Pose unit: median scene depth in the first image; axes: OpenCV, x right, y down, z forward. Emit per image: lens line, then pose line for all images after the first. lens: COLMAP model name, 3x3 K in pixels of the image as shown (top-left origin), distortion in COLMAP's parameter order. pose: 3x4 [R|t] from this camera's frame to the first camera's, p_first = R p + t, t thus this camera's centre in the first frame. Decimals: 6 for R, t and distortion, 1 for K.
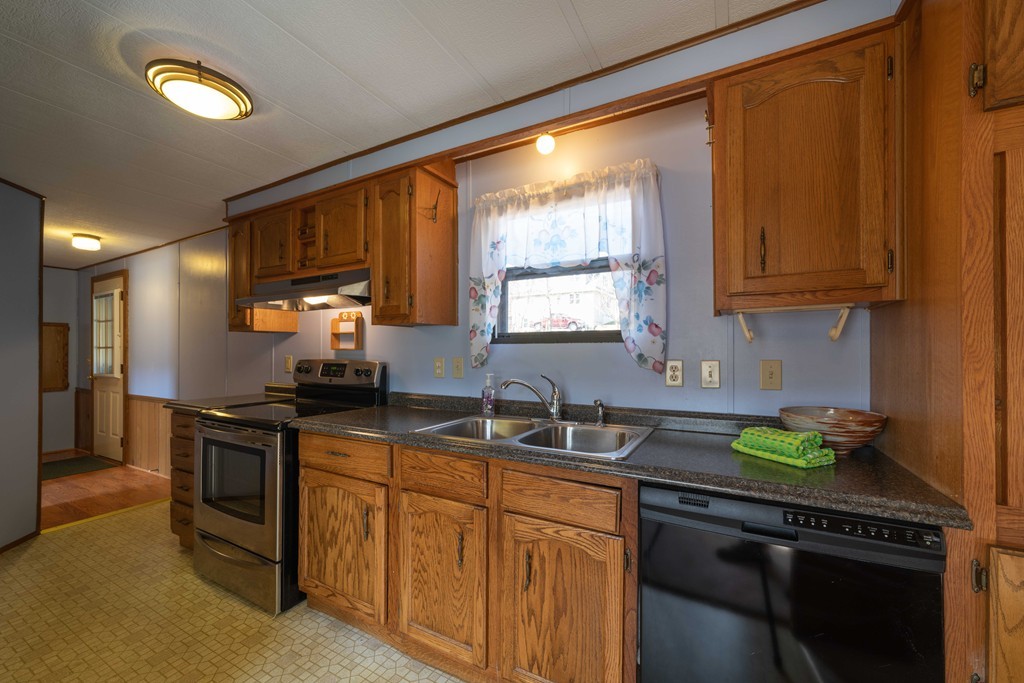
lens RADIAL K [[386.1, 0, 514.6], [0, 386.1, 348.5], [0, 0, 1]] dist [-0.000941, -0.000156]
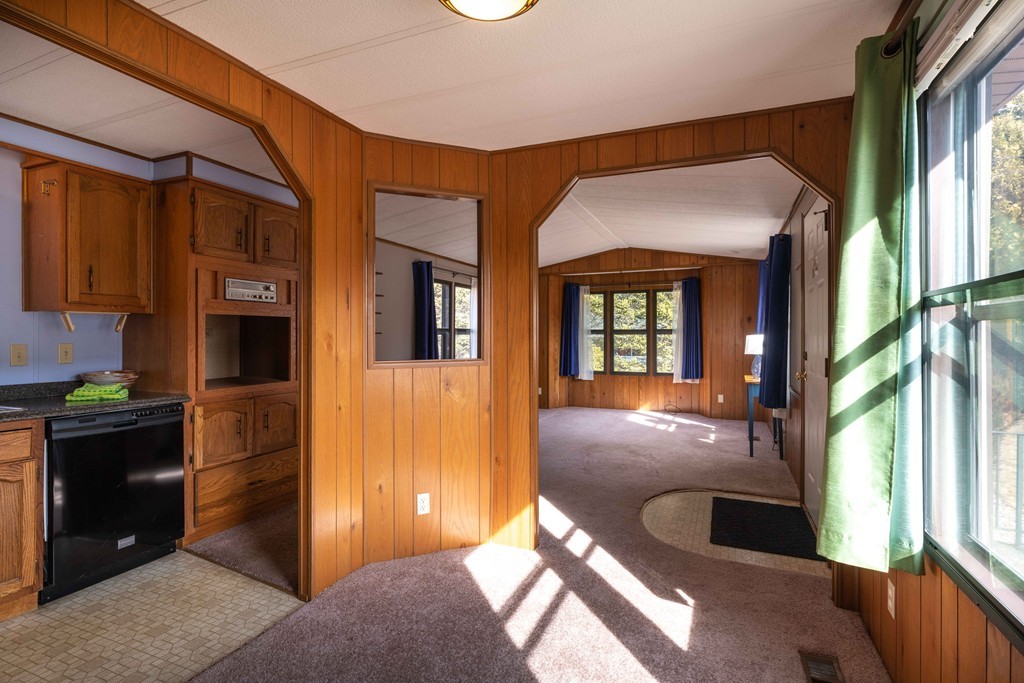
lens RADIAL K [[498.0, 0, 511.0], [0, 498.0, 339.1], [0, 0, 1]] dist [-0.001250, -0.000157]
pose [[-0.093776, 0.001065, 0.995593, -1.868434], [-0.001242, 0.999999, -0.001187, 0.014187], [-0.995593, -0.001348, -0.093775, -0.696488]]
